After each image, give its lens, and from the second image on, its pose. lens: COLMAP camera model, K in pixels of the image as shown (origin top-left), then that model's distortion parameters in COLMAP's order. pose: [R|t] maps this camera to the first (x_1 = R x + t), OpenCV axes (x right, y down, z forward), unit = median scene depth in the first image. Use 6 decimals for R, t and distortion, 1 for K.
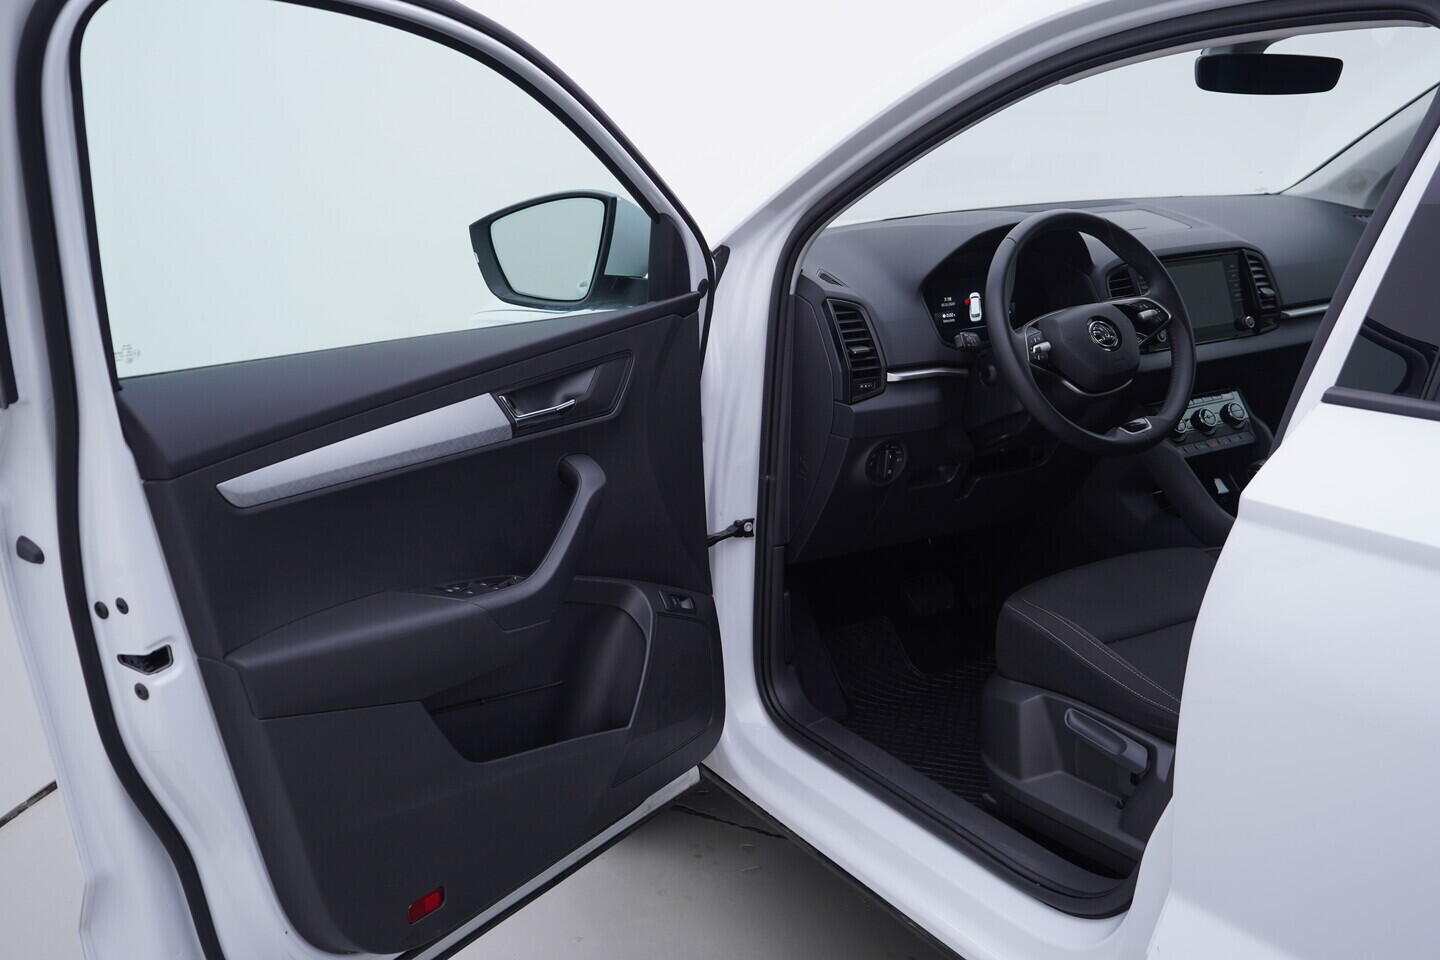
lens RADIAL K [[1492.7, 0, 720.0], [0, 1492.7, 480.0], [0, 0, 1]] dist [0.005243, 0.008680]
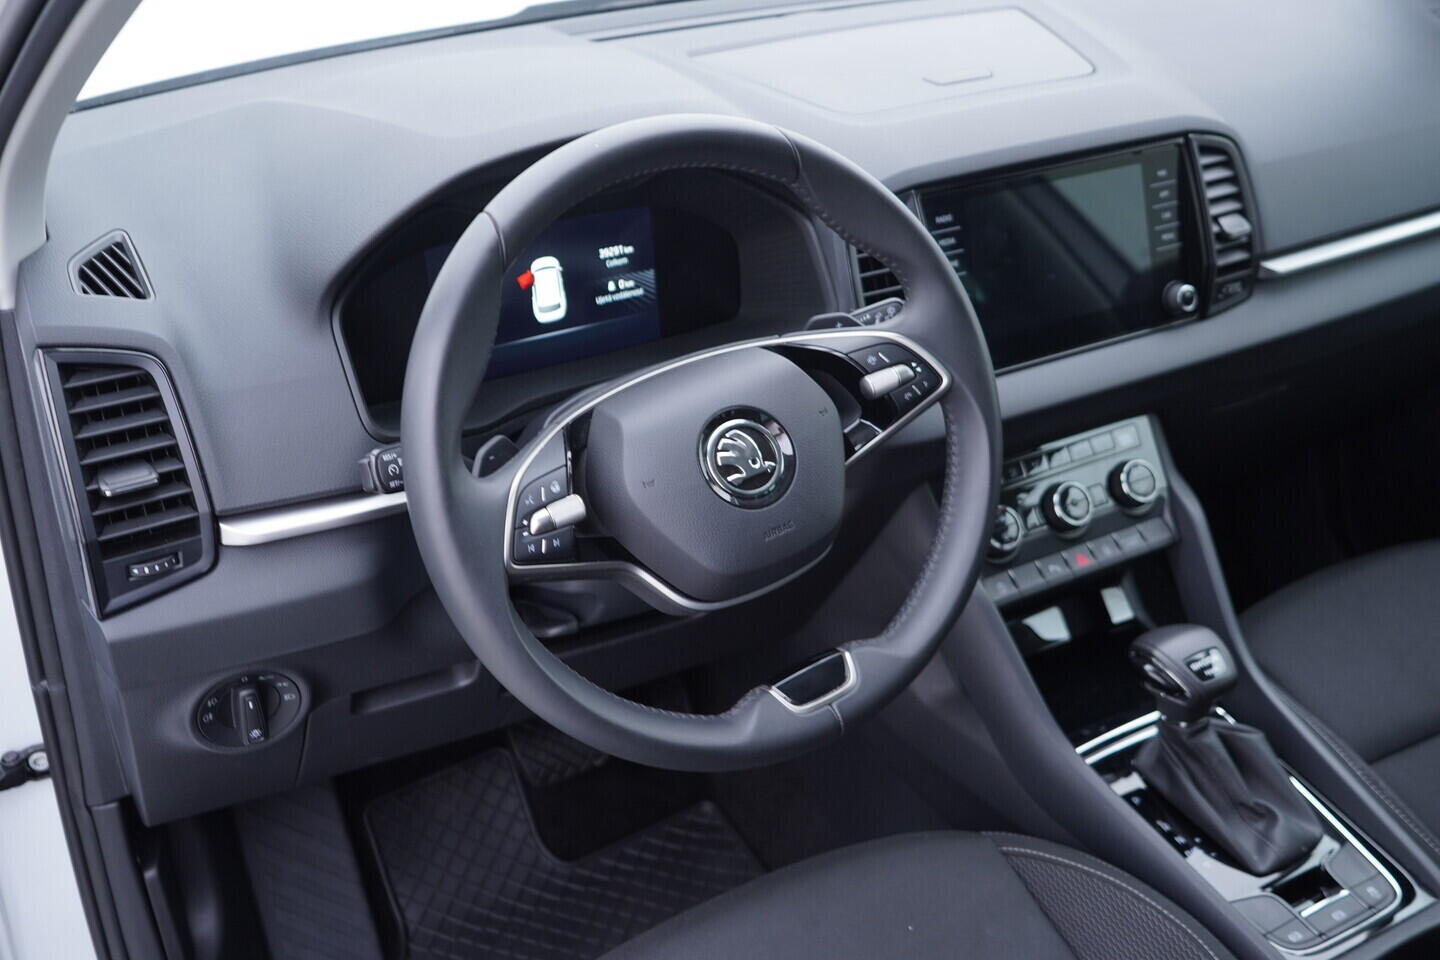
lens RADIAL K [[1498.0, 0, 699.1], [0, 1498.0, 485.2], [0, 0, 1]] dist [0.011872, -0.006561]
pose [[0.998815, 0.036515, -0.032174, 0.257192], [-0.027992, 0.971843, 0.233961, -0.182744], [0.039811, -0.232783, 0.971713, 0.612235]]
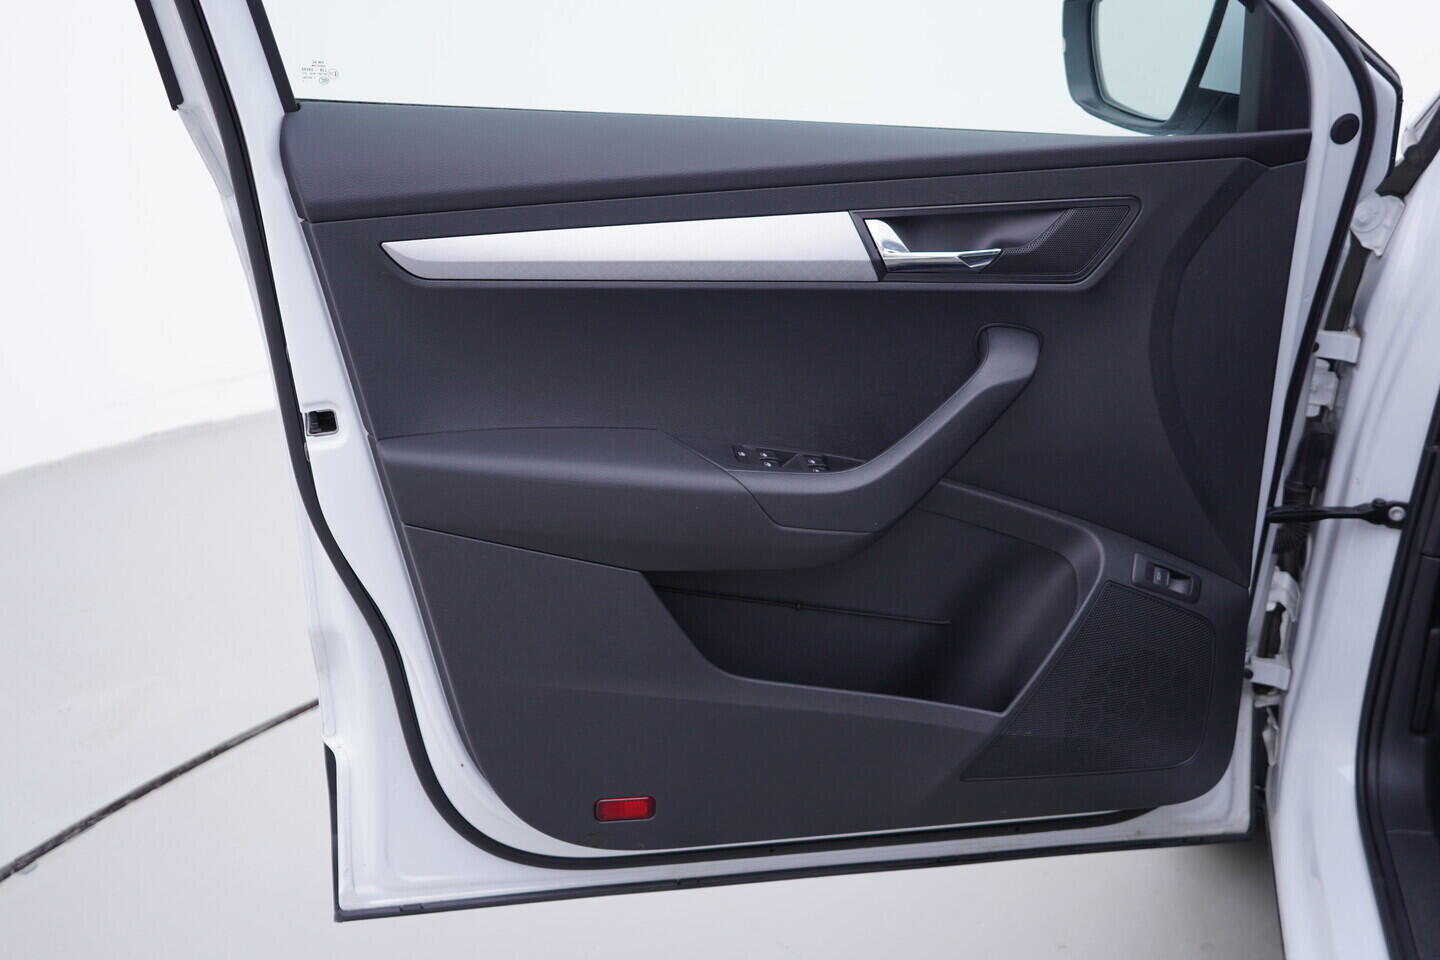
lens RADIAL K [[1492.7, 0, 720.0], [0, 1492.7, 480.0], [0, 0, 1]] dist [0.005243, 0.008680]
pose [[0.685948, 0.295660, -0.664876, 0.266252], [-0.217661, 0.955265, 0.200231, -0.053139], [0.694333, 0.007369, 0.719616, 0.346708]]
